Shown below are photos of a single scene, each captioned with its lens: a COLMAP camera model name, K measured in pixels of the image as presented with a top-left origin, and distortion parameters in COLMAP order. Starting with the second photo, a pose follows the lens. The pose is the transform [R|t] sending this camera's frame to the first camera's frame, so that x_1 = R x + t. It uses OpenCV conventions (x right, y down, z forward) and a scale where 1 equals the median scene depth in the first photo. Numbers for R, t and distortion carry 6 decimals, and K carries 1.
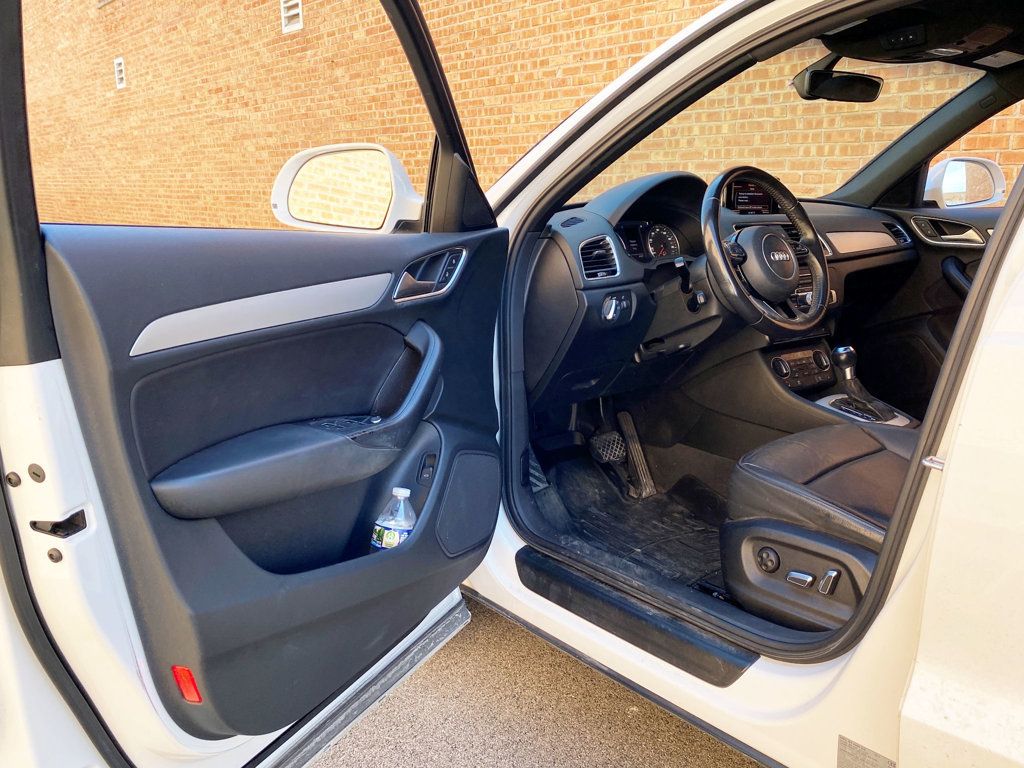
lens RADIAL K [[834.3, 0, 512.0], [0, 834.3, 384.0], [0, 0, 1]] dist [0.073070, -0.008310]
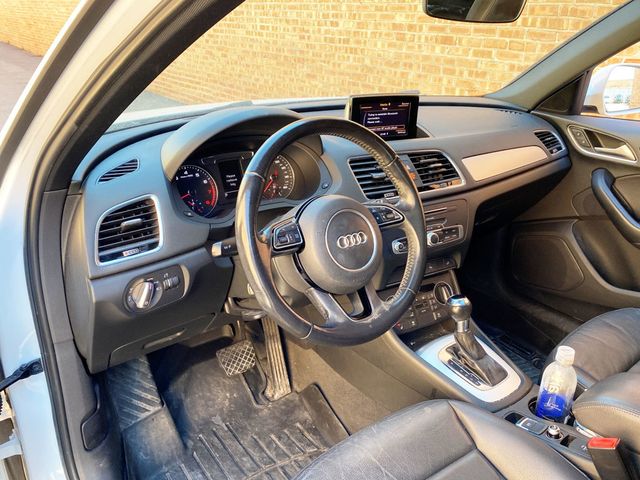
lens RADIAL K [[521.4, 0, 320.0], [0, 521.4, 240.0], [0, 0, 1]] dist [0.073070, -0.008310]
pose [[0.998392, 0.042125, -0.037928, 0.253795], [-0.035123, 0.984929, 0.169355, -0.193883], [0.044491, -0.167751, 0.984825, 0.424773]]
